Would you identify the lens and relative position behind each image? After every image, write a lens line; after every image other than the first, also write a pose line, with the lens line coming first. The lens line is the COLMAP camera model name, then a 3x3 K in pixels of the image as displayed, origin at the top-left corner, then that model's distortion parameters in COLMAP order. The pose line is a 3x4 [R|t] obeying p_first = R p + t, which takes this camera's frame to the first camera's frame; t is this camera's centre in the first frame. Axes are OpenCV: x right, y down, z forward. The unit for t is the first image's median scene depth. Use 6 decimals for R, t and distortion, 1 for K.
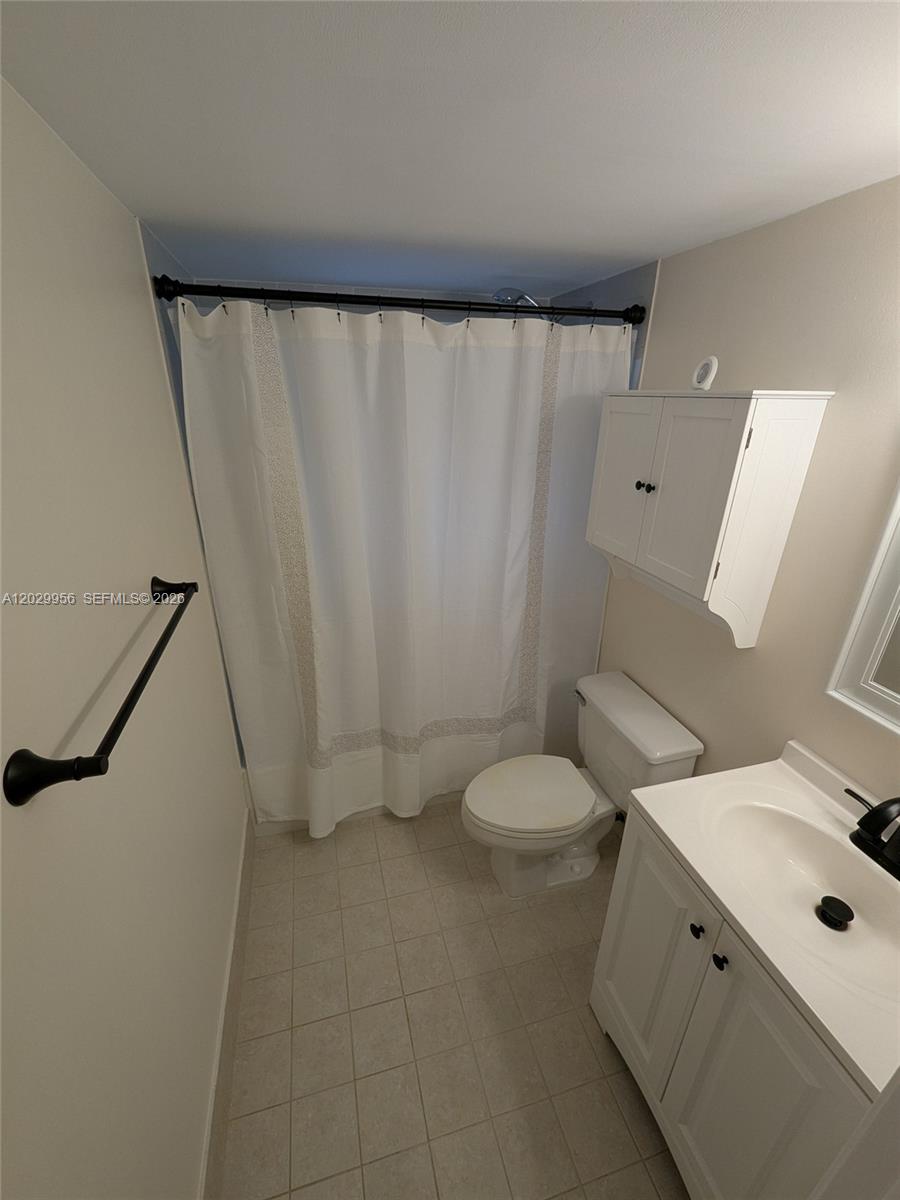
lens RADIAL K [[497.1, 0, 439.8], [0, 497.1, 606.8], [0, 0, 1]] dist [0.003865, -0.001126]
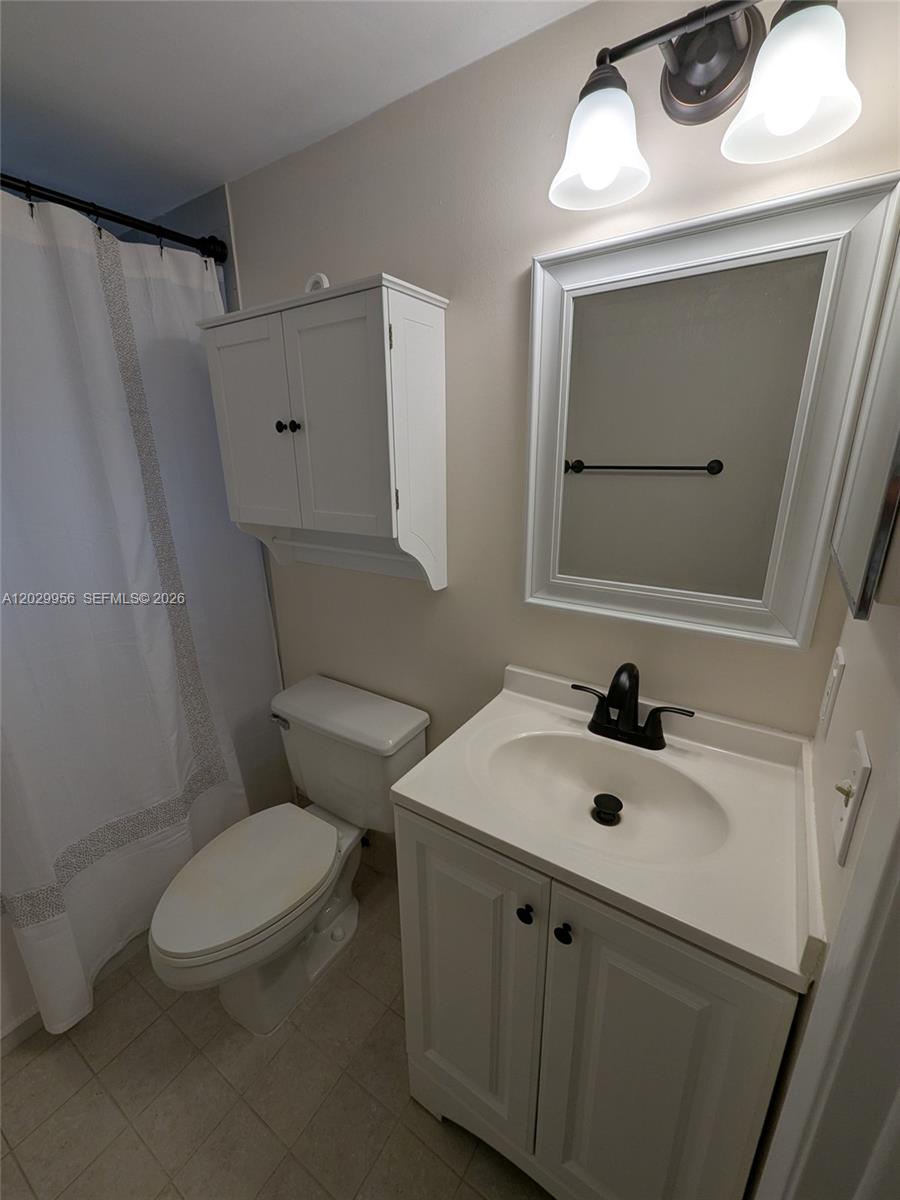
lens RADIAL K [[497.1, 0, 442.4], [0, 497.1, 603.4], [0, 0, 1]] dist [0.003865, -0.001126]
pose [[0.747931, -0.219881, 0.626299, 0.025998], [0.283695, 0.958912, -0.002137, 0.091352], [-0.600096, 0.179276, 0.779580, 0.231724]]
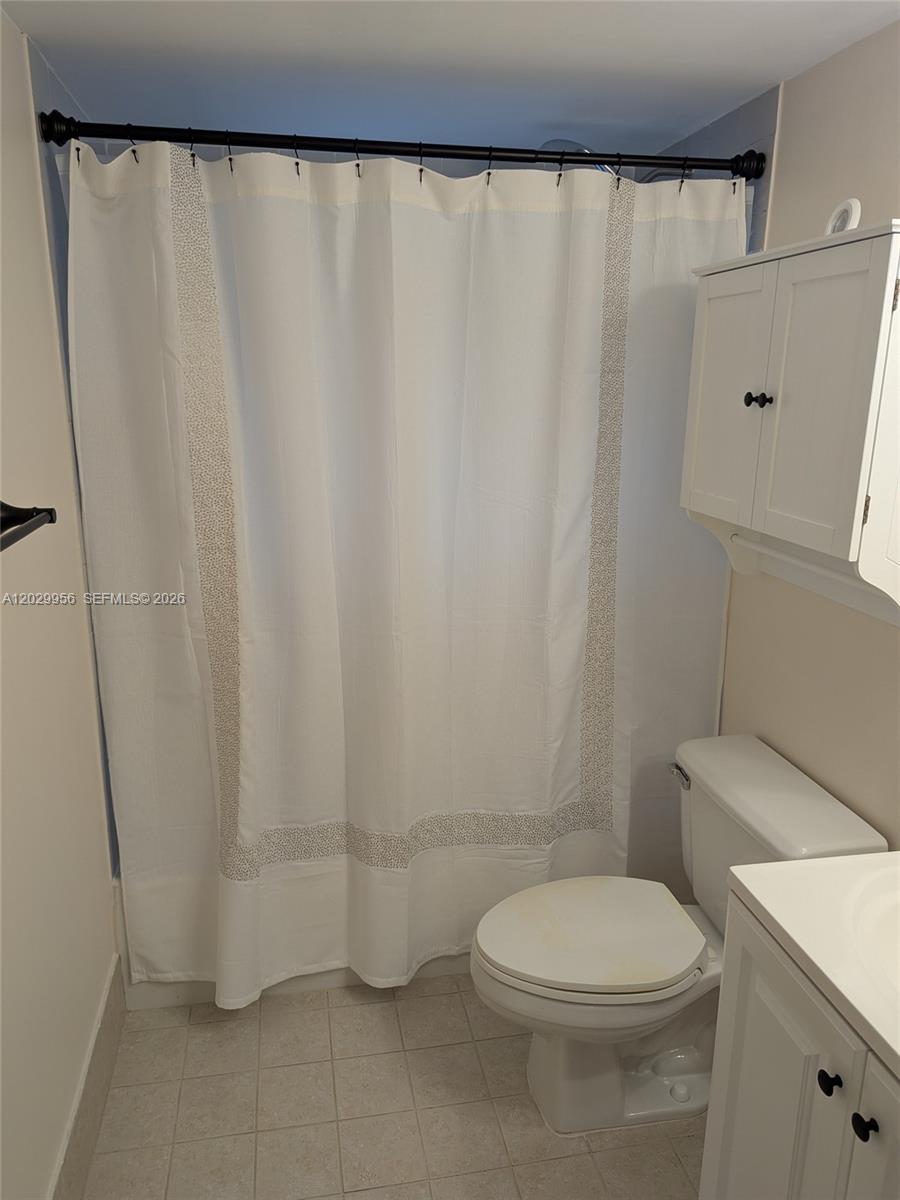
lens RADIAL K [[844.1, 0, 435.1], [0, 844.1, 592.8], [0, 0, 1]] dist [0.054260, -0.045604]
pose [[0.996803, 0.016614, -0.078152, 0.078526], [-0.028356, 0.988030, -0.151630, 0.151354], [0.074698, 0.153362, 0.985343, -0.051876]]
